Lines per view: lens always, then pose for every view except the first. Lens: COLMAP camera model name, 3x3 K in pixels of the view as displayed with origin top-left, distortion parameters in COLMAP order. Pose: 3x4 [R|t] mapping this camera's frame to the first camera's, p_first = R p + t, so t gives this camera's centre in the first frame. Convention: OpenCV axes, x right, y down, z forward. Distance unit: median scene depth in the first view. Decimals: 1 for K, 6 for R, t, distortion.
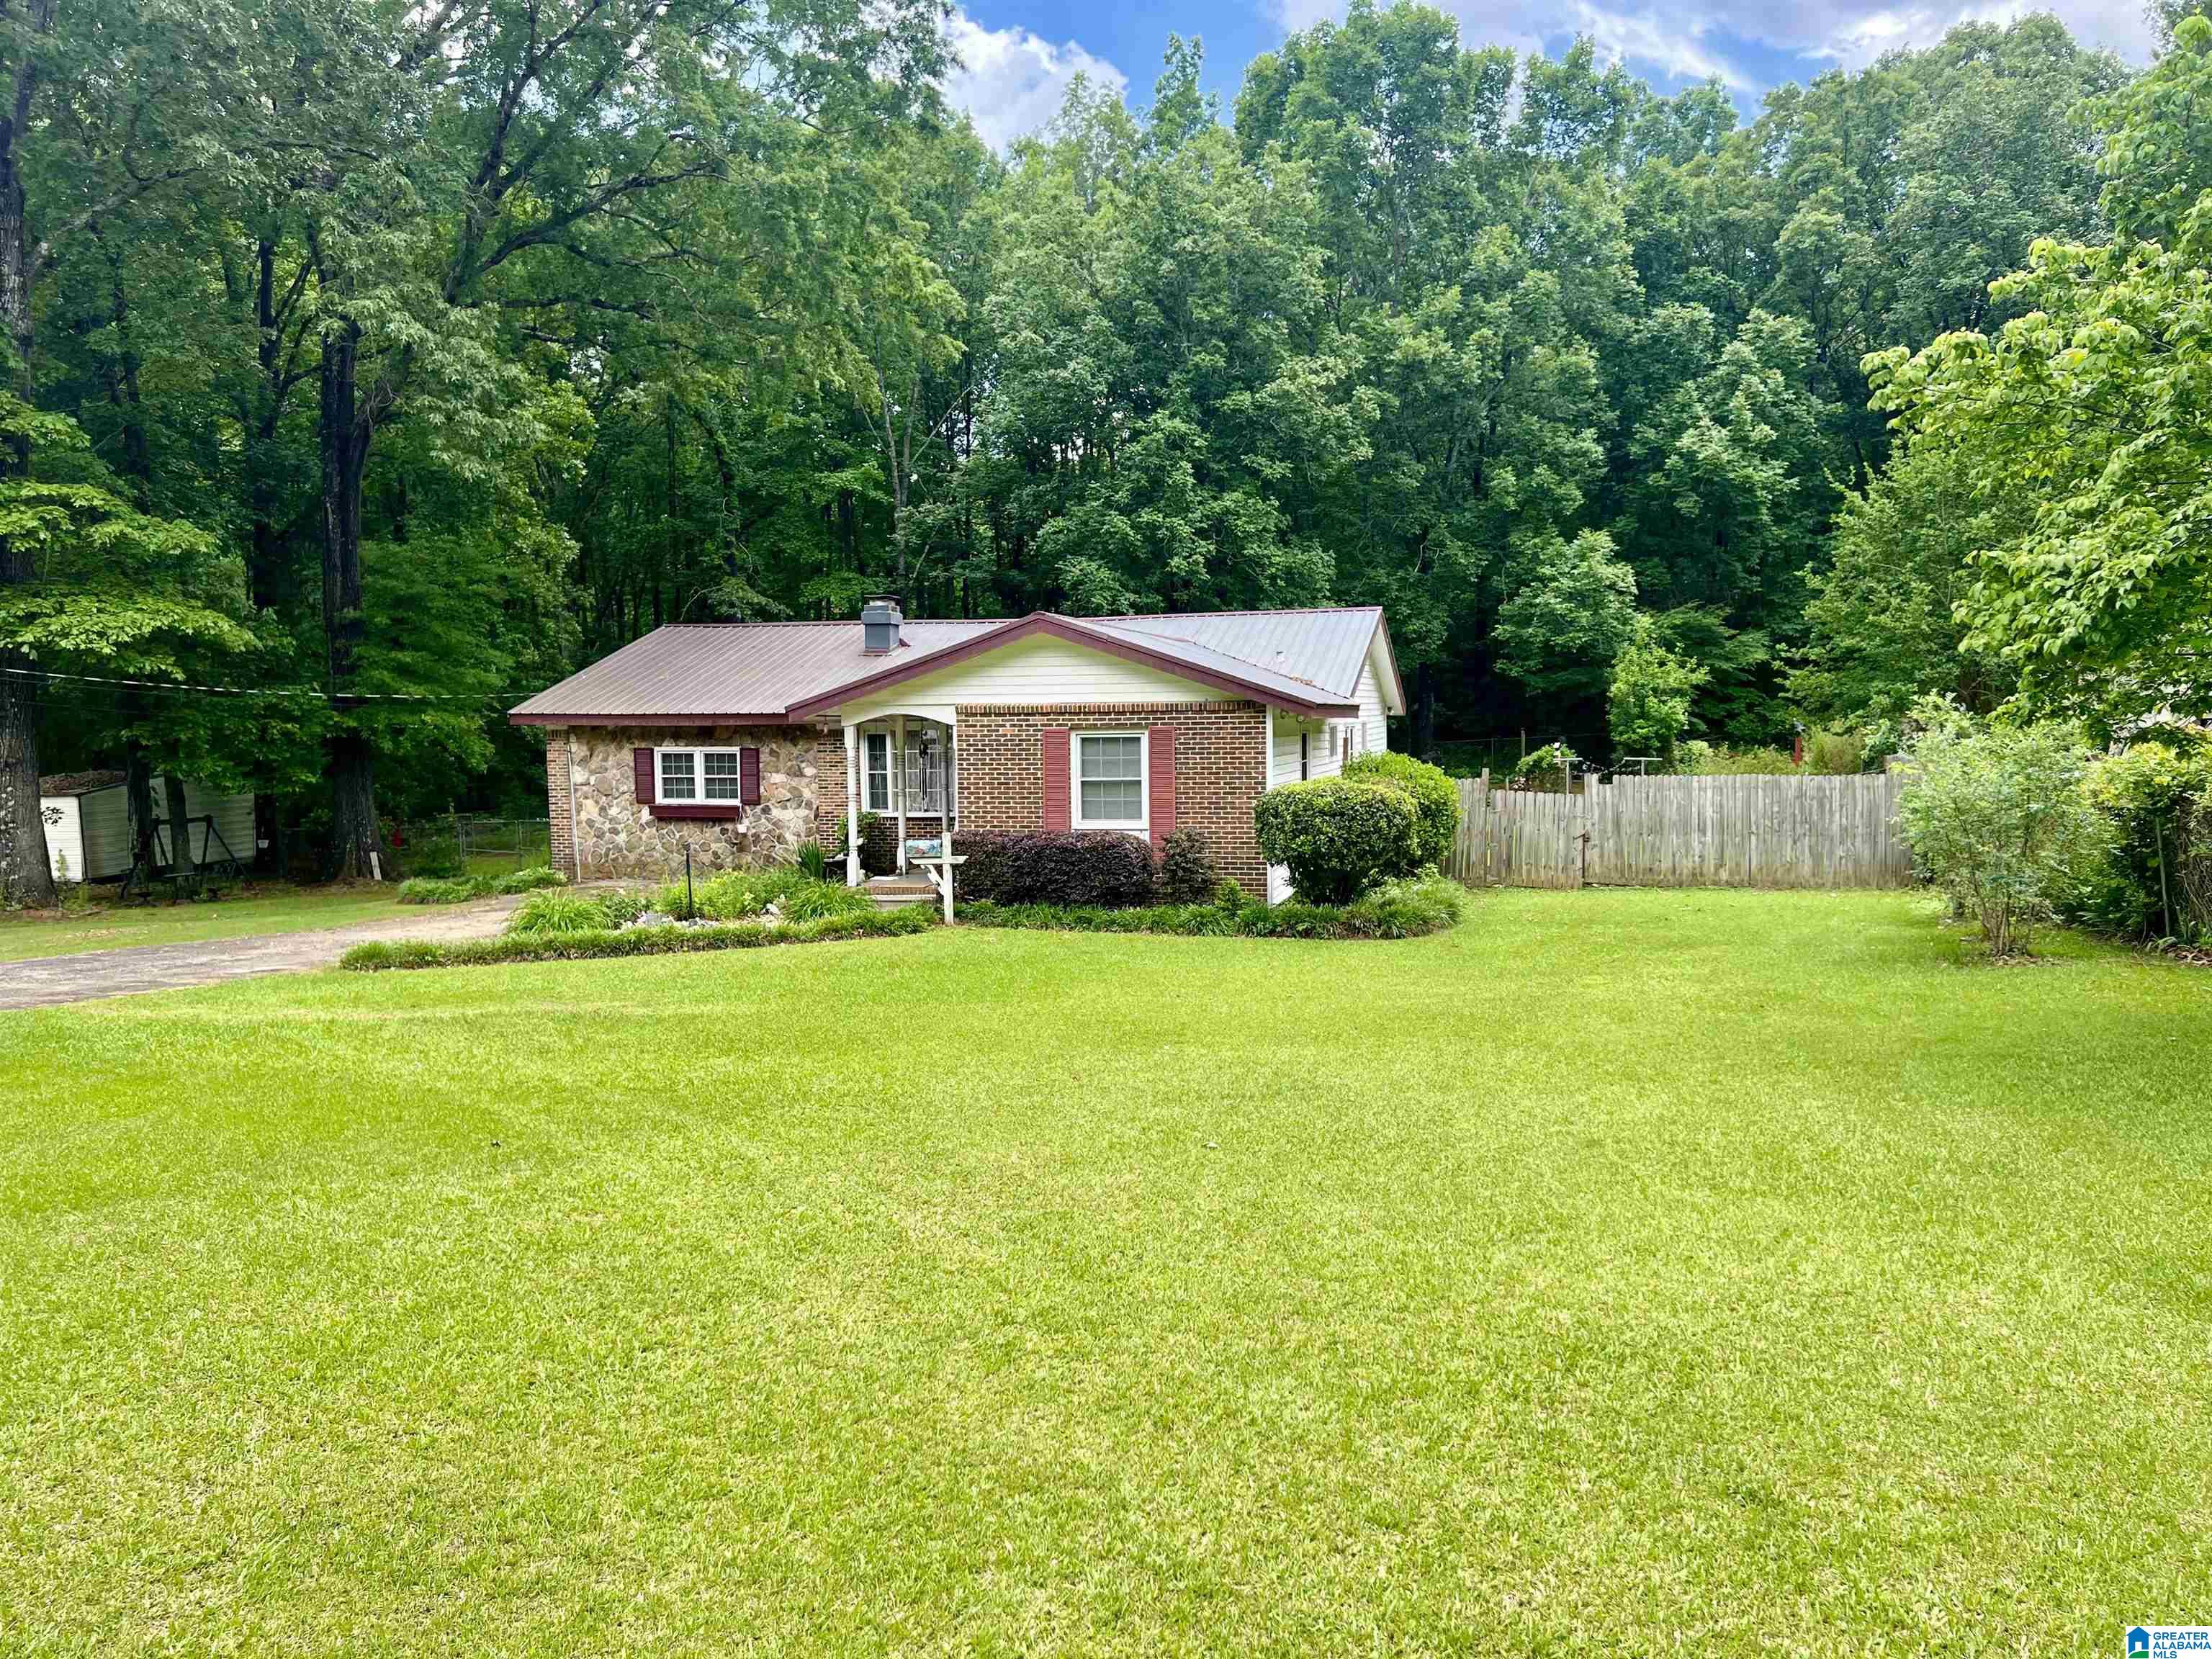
lens RADIAL K [[1685.5, 0, 1105.7], [0, 1685.5, 829.6], [0, 0, 1]] dist [0.010236, 0.000820]
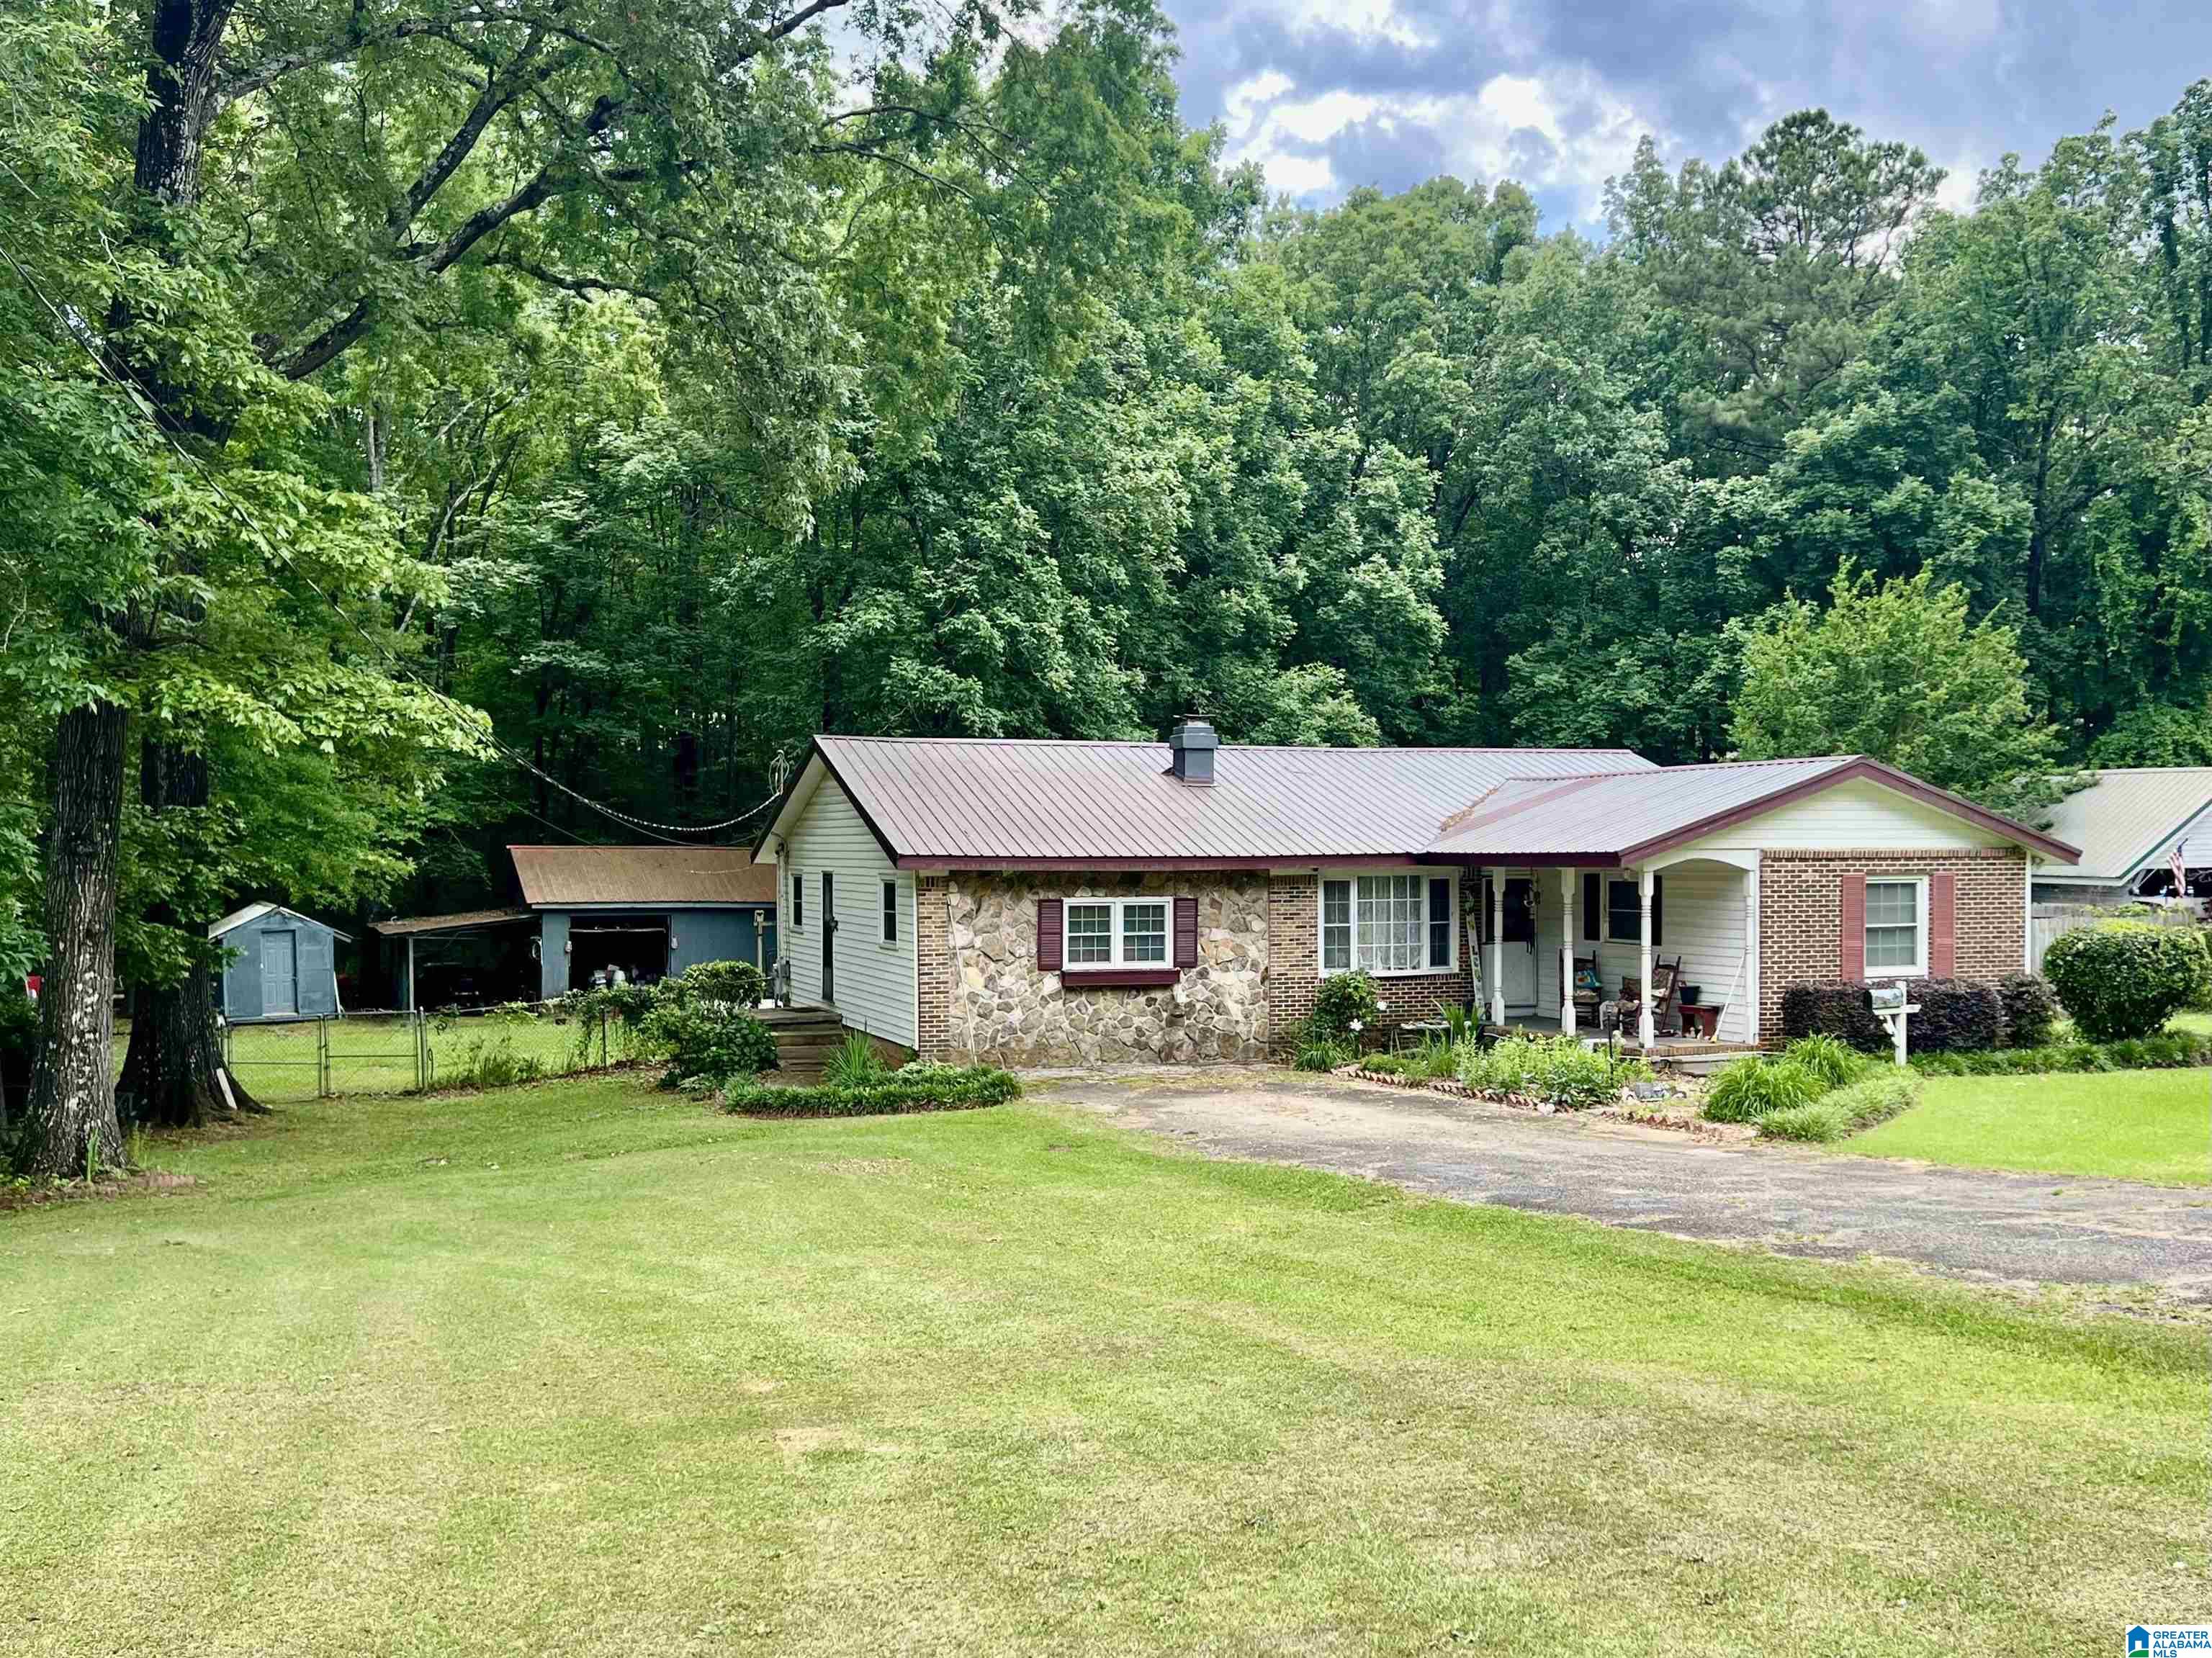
lens RADIAL K [[2110.6, 0, 1203.5], [0, 2110.6, 872.7], [0, 0, 1]] dist [0.128443, 0.000000]
pose [[0.799910, 0.000521, 0.600119, -0.810243], [0.035909, 0.998166, -0.048730, -0.010404], [-0.599044, 0.060529, 0.798425, 0.174739]]
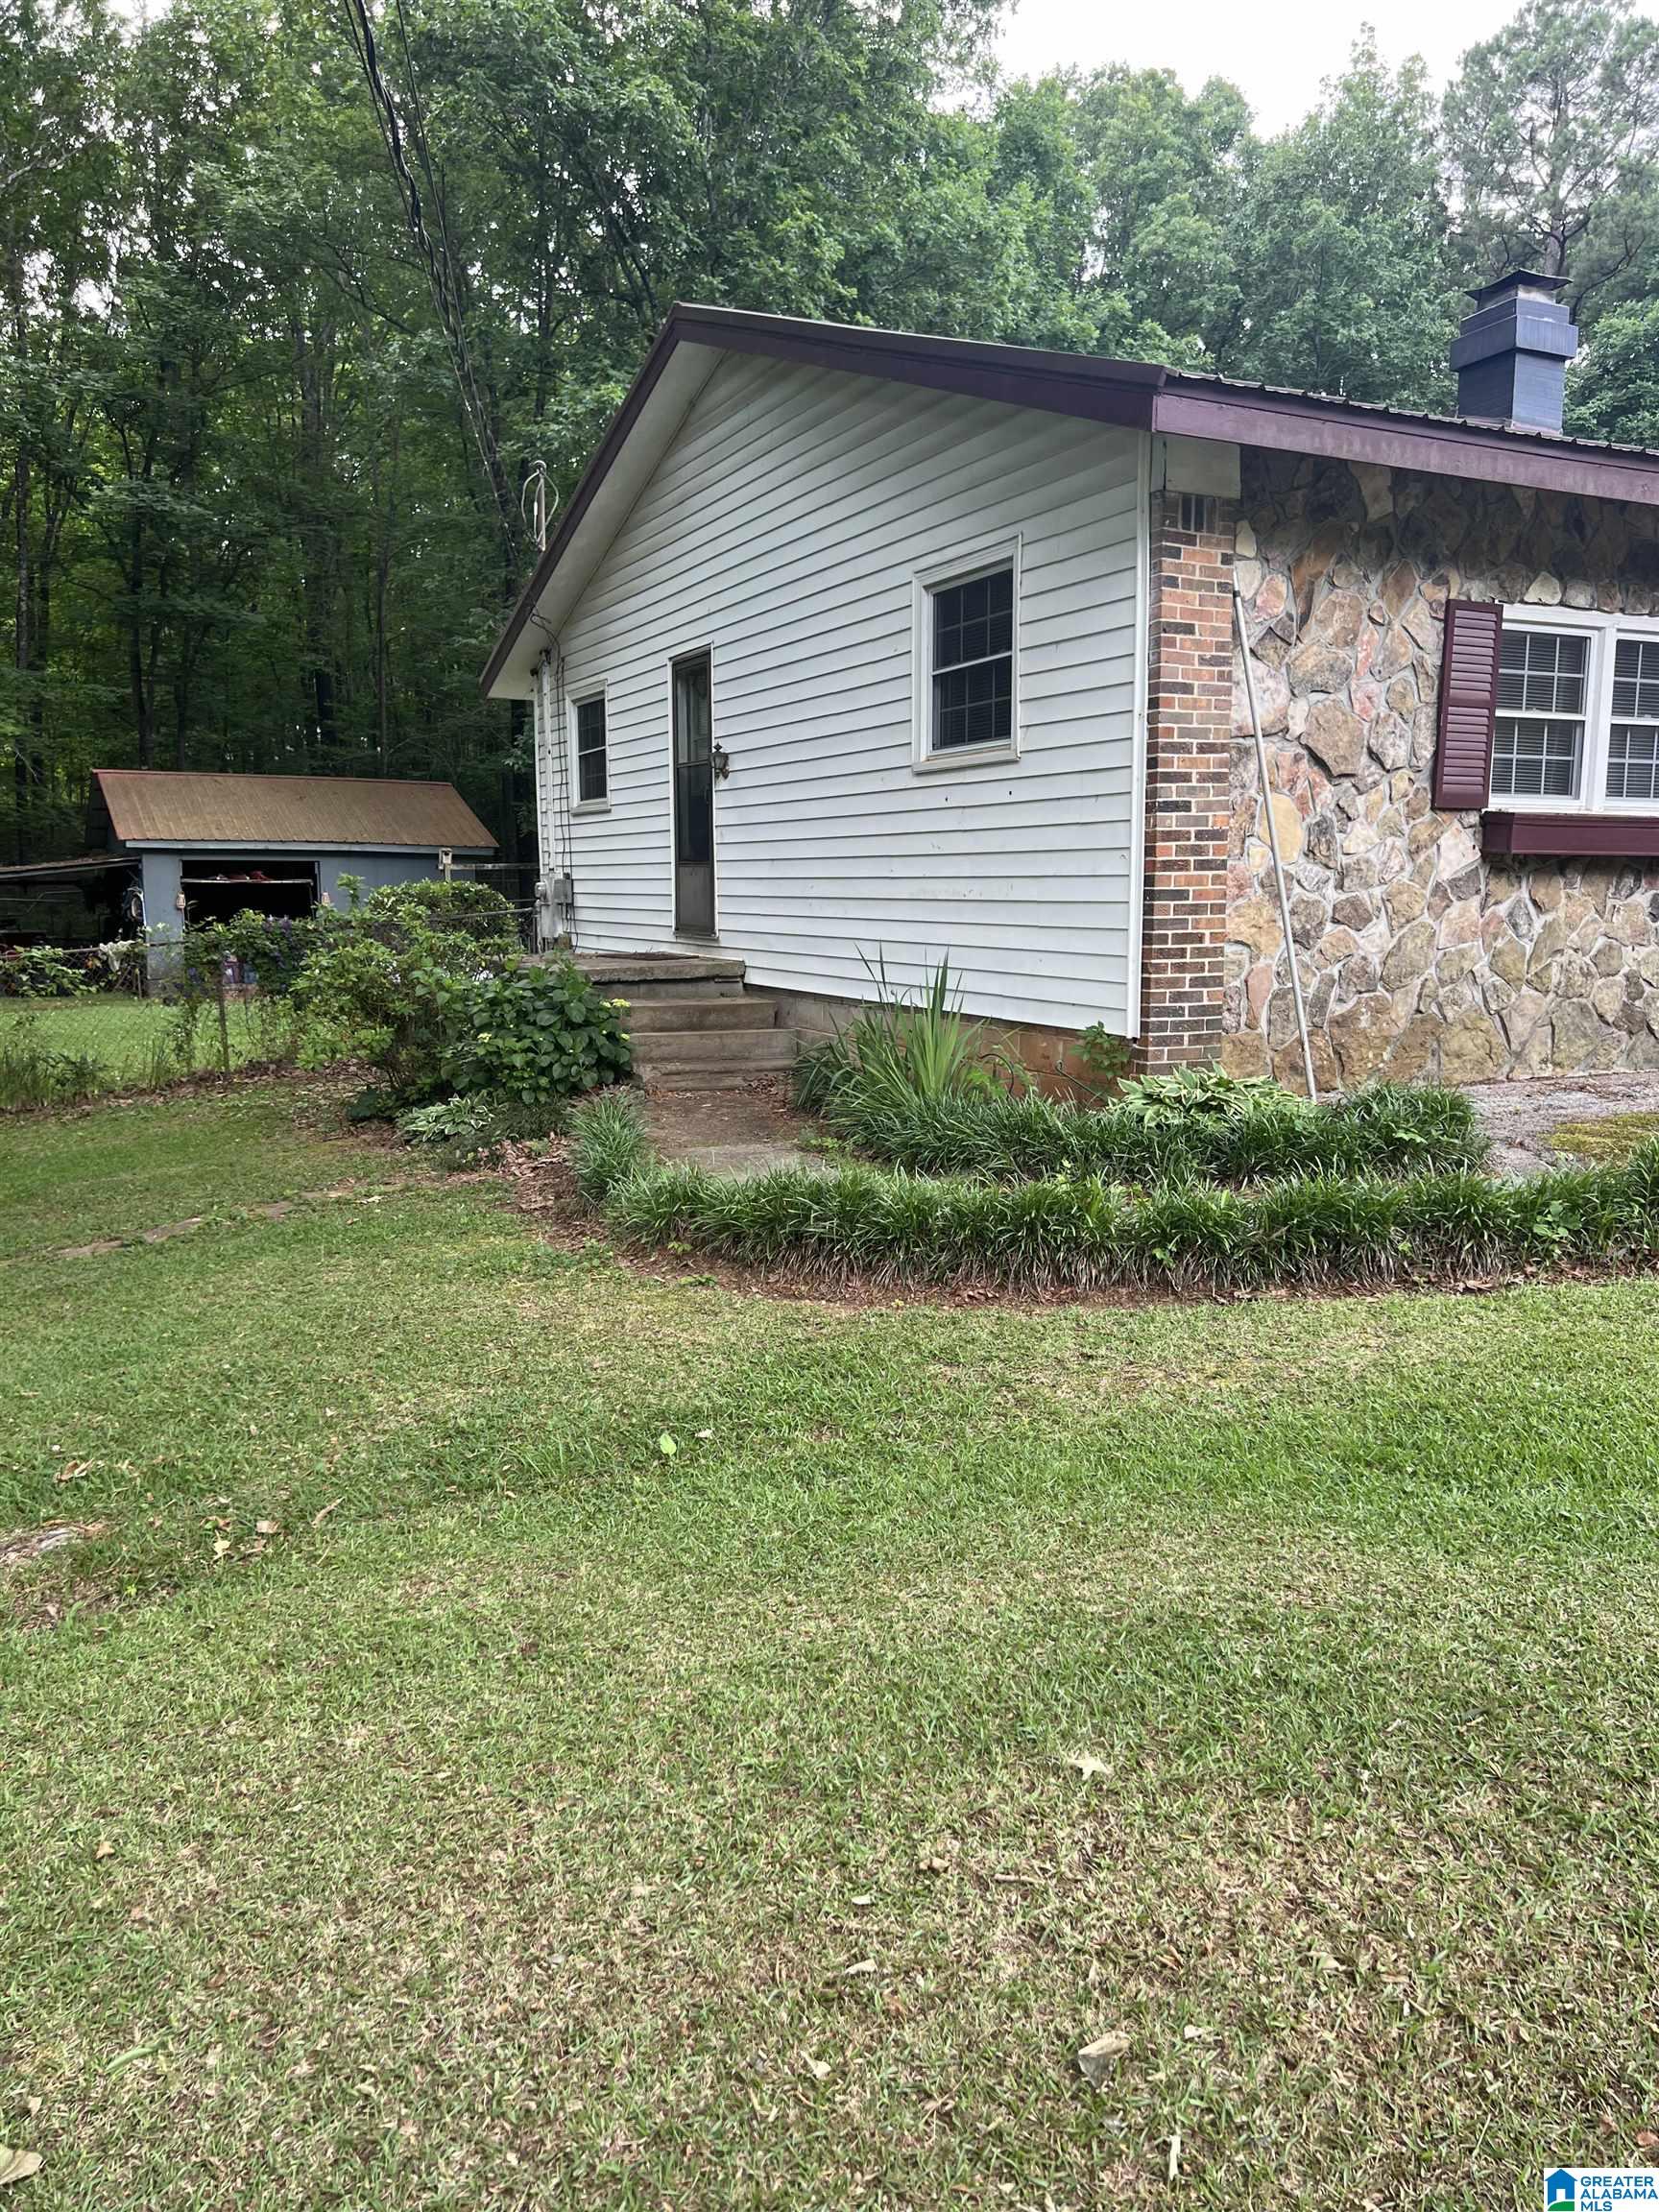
lens RADIAL K [[1655.2, 0, 830.7], [0, 1655.2, 1102.6], [0, 0, 1]] dist [0.045780, -0.005747]
pose [[0.760903, -0.078878, 0.644054, -0.535815], [0.040885, 0.996440, 0.073732, 0.007927], [-0.647576, -0.029770, 0.761419, 0.864206]]
